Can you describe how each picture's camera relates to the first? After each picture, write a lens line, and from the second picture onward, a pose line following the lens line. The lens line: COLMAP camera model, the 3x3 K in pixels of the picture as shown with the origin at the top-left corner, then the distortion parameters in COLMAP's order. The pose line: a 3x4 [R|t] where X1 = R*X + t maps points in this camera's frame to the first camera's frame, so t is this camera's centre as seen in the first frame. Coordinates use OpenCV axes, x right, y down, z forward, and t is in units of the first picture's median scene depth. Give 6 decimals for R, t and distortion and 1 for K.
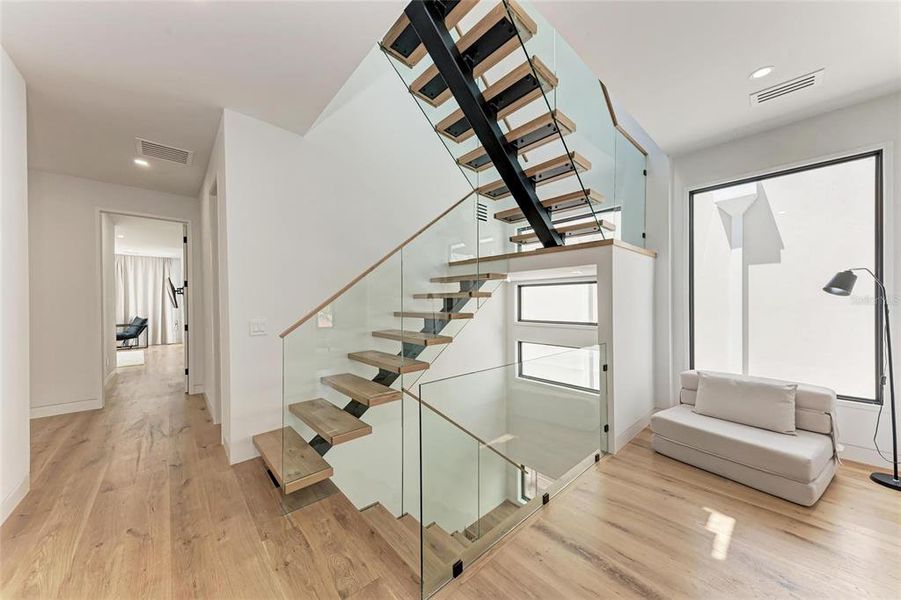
lens RADIAL K [[312.3, 0, 451.1], [0, 312.3, 305.8], [0, 0, 1]] dist [0.012003, -0.000648]
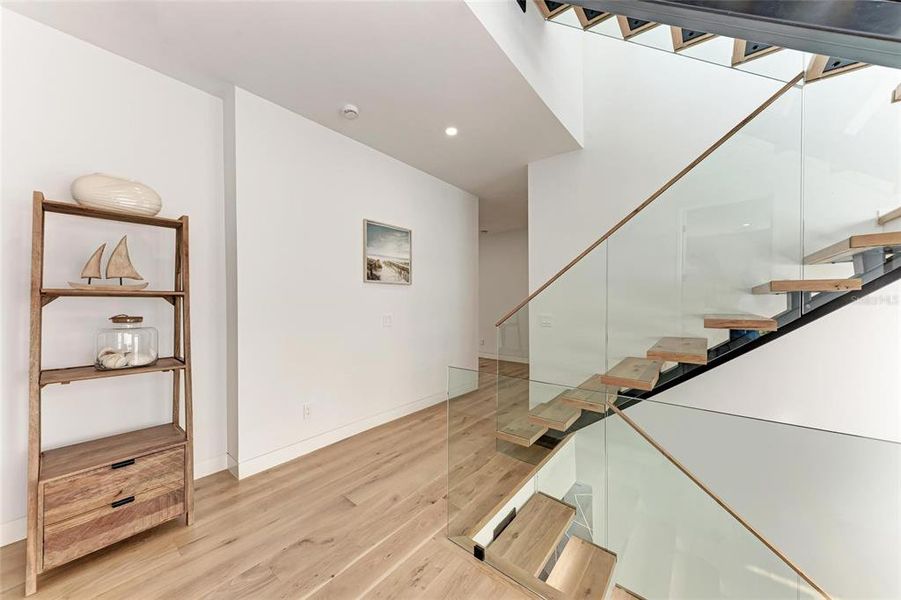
lens RADIAL K [[312.3, 0, 449.8], [0, 312.3, 299.7], [0, 0, 1]] dist [0.012003, -0.000648]
pose [[0.135412, -0.007033, -0.990764, 0.829976], [-0.004417, 0.999961, -0.007702, -0.007201], [0.990780, 0.005419, 0.135375, 0.587257]]
